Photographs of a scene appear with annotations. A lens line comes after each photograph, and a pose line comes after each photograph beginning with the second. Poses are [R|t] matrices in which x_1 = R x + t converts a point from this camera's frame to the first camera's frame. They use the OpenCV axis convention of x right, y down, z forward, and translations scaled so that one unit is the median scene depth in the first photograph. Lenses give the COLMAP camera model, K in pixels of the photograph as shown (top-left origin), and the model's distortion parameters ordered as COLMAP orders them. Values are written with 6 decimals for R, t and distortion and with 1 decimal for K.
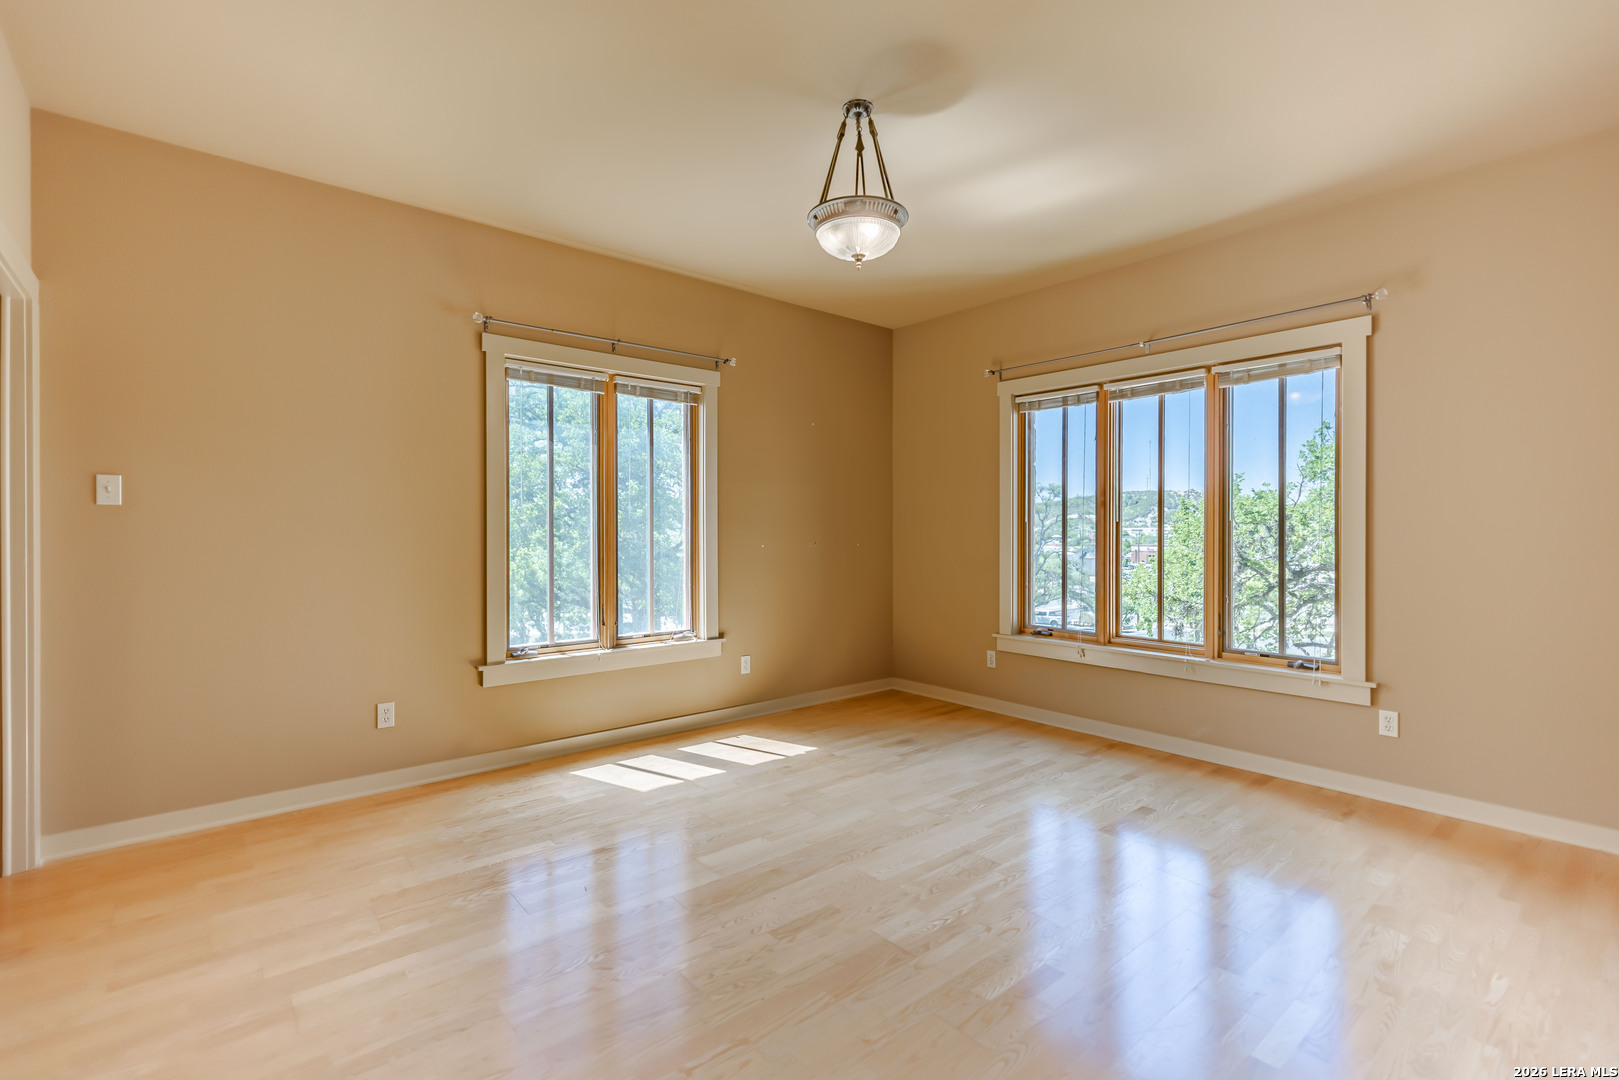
lens RADIAL K [[708.5, 0, 809.5], [0, 708.5, 540.0], [0, 0, 1]] dist [0.002130, -0.000222]
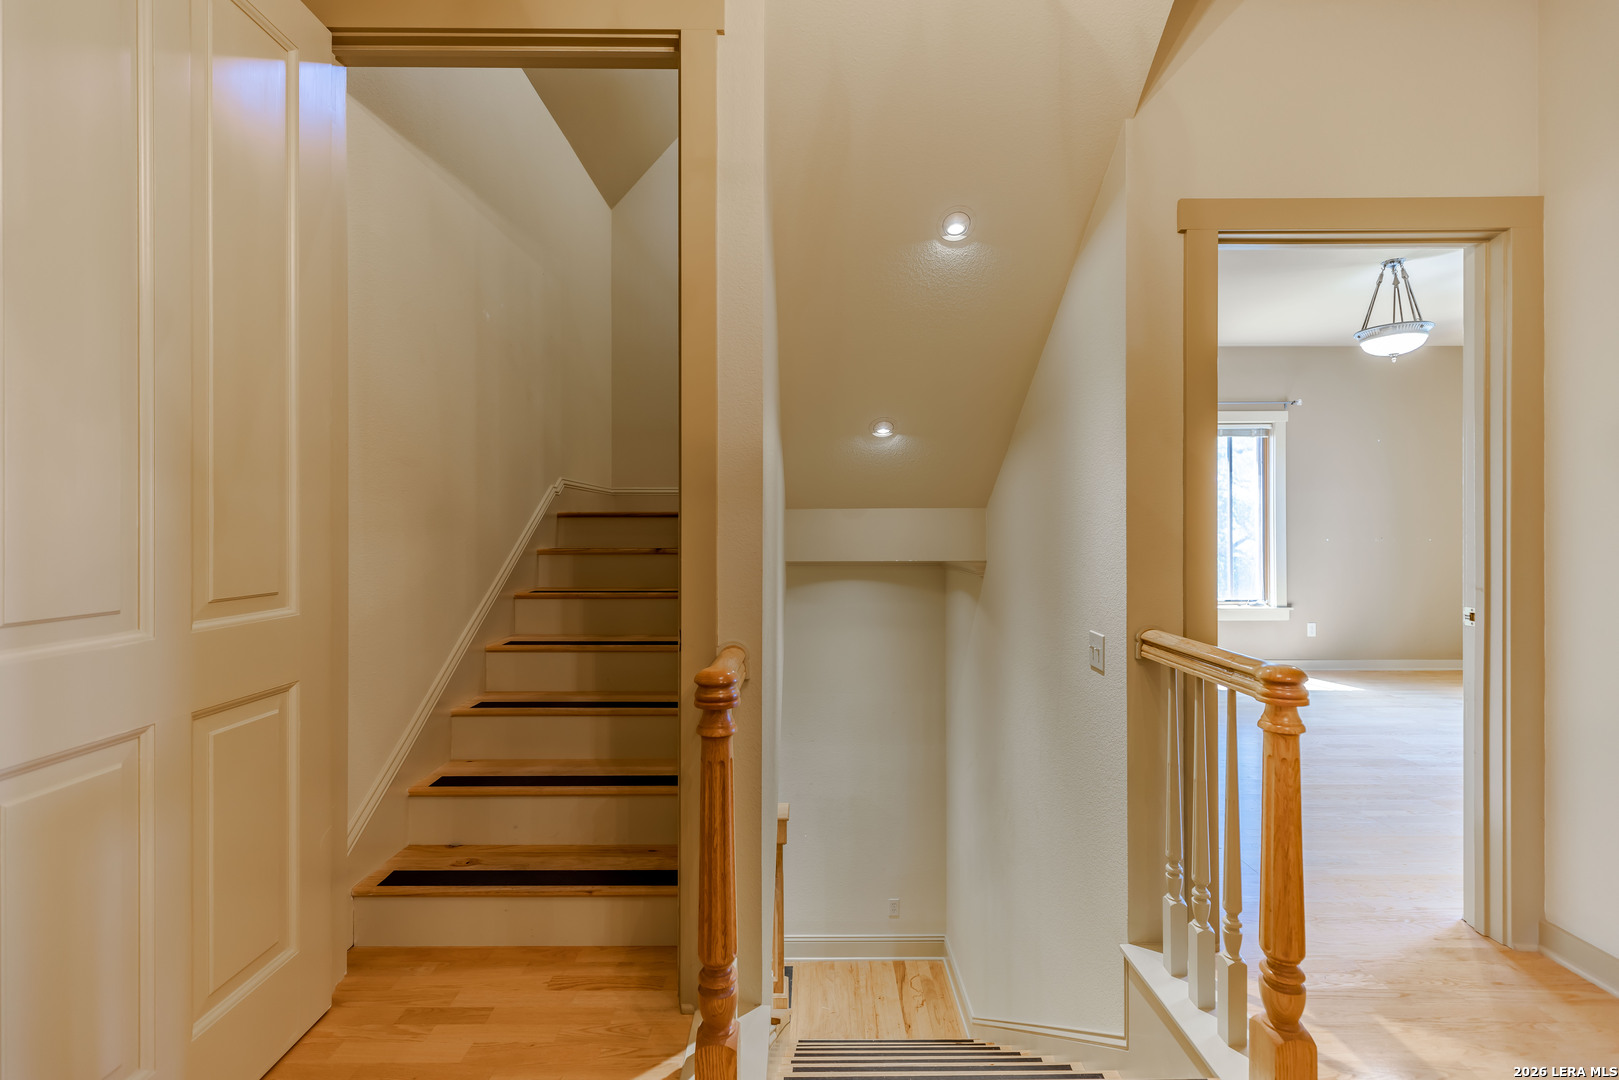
lens RADIAL K [[708.5, 0, 809.5], [0, 708.5, 540.0], [0, 0, 1]] dist [0.002130, -0.000222]
pose [[0.755942, -0.001697, -0.654637, 0.071847], [0.000731, 0.999998, -0.001747, 0.012918], [0.654638, 0.000842, 0.755942, -0.643211]]
